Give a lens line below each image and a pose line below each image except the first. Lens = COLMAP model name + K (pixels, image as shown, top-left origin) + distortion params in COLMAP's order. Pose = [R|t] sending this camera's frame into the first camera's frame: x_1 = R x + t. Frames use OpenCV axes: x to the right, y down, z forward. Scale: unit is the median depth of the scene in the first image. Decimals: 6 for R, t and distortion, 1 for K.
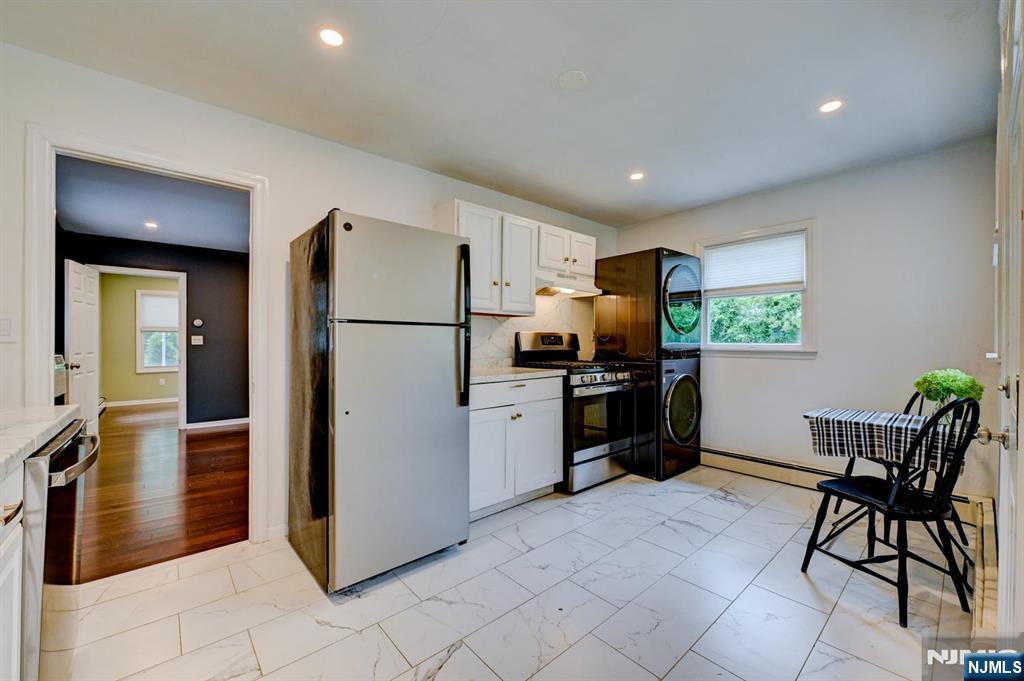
lens RADIAL K [[406.8, 0, 514.2], [0, 406.8, 343.5], [0, 0, 1]] dist [-0.004354, -0.000072]
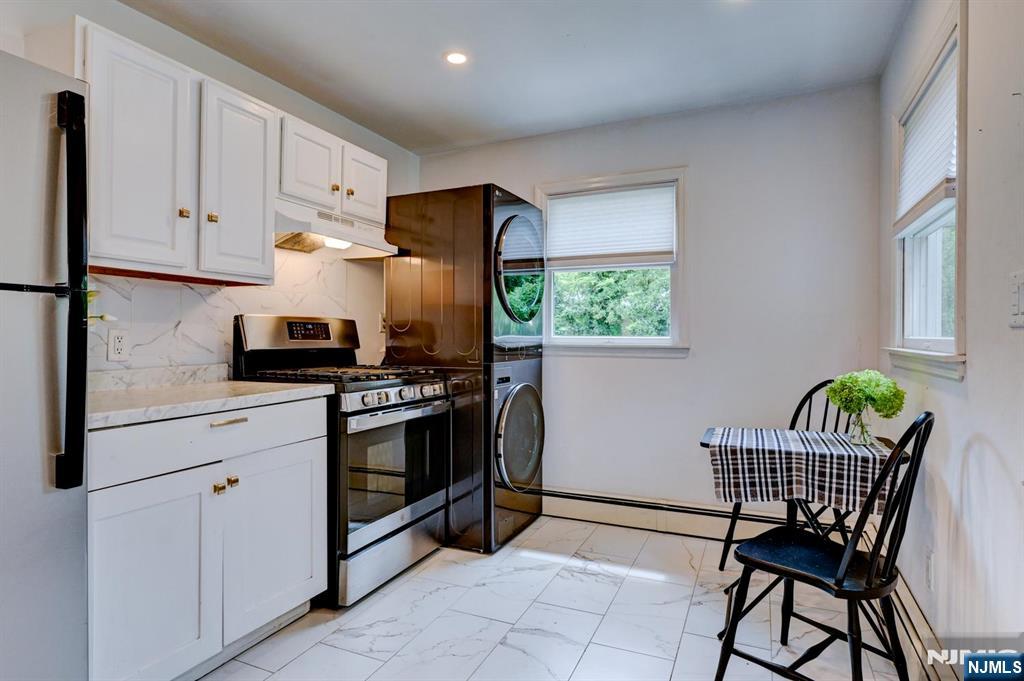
lens RADIAL K [[554.0, 0, 515.6], [0, 554.0, 337.6], [0, 0, 1]] dist [-0.005455, 0.000067]
pose [[0.908394, -0.000033, 0.418115, 0.039237], [0.000136, 1.000000, -0.000218, 0.002247], [-0.418115, 0.000255, 0.908394, 0.224385]]
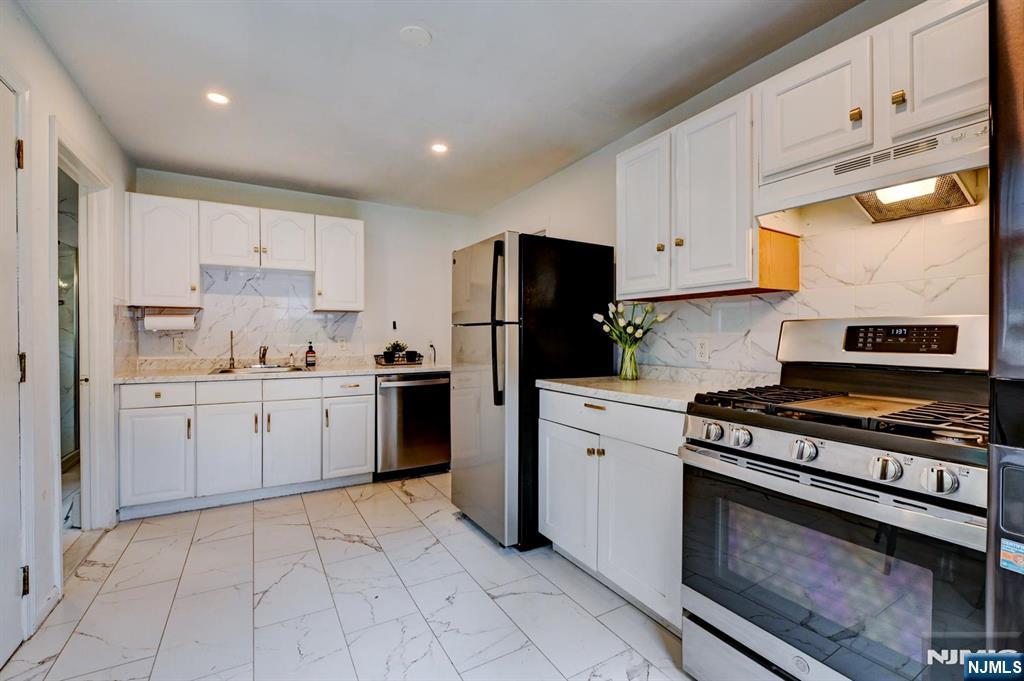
lens RADIAL K [[442.7, 0, 510.1], [0, 442.7, 338.9], [0, 0, 1]] dist [0.001062, -0.000100]
pose [[-0.193470, 0.002416, -0.981103, 0.668735], [-0.007025, 0.999968, 0.003847, -0.007756], [0.981081, 0.007636, -0.193447, 0.895075]]
